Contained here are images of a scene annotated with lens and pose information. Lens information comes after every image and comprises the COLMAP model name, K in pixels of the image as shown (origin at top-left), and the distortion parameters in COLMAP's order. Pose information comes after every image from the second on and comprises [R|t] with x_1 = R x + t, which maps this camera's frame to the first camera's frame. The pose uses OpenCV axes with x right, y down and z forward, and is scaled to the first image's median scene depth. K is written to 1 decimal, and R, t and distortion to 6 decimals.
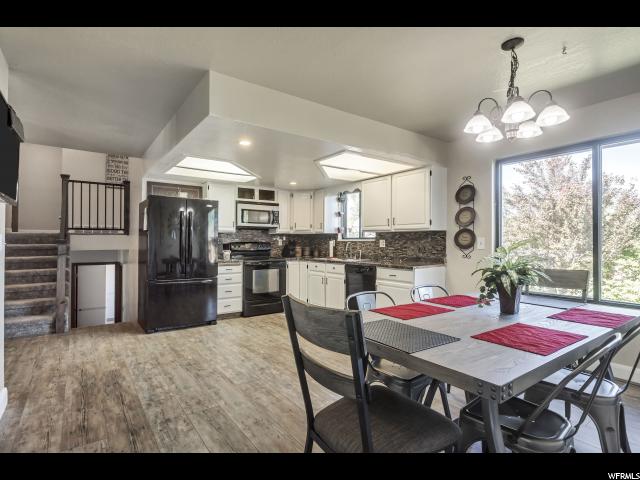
lens RADIAL K [[331.8, 0, 317.7], [0, 331.8, 240.3], [0, 0, 1]] dist [-0.000328, -0.000252]
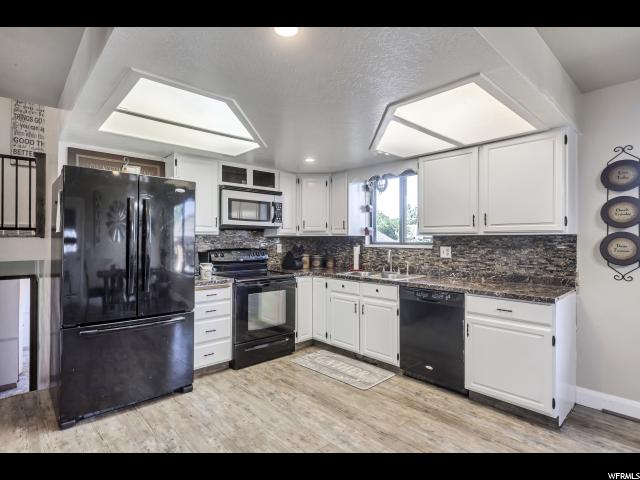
lens RADIAL K [[337.6, 0, 316.0], [0, 337.6, 240.4], [0, 0, 1]] dist [0.001171, -0.000303]
pose [[0.994014, 0.001163, 0.109249, -0.132398], [-0.001706, 0.999987, 0.004881, -0.016106], [-0.109242, -0.005038, 0.994002, 0.330018]]
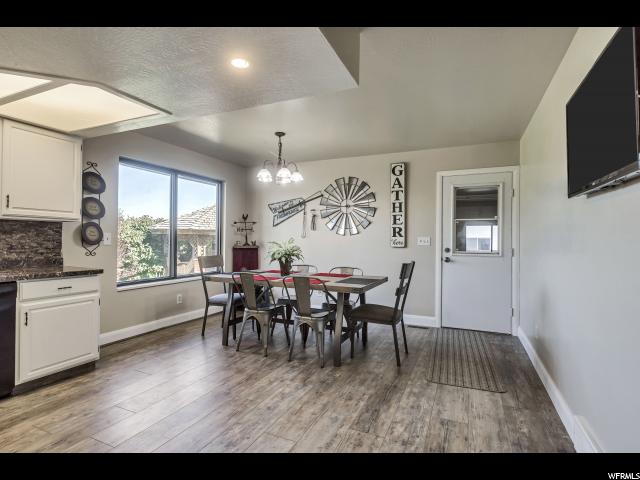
lens RADIAL K [[331.8, 0, 317.7], [0, 331.8, 240.3], [0, 0, 1]] dist [-0.000328, -0.000252]
pose [[-0.492585, -0.007757, 0.870230, -0.451447], [-0.014974, 0.999888, 0.000437, 0.002876], [-0.870135, -0.012816, -0.492646, 0.673198]]
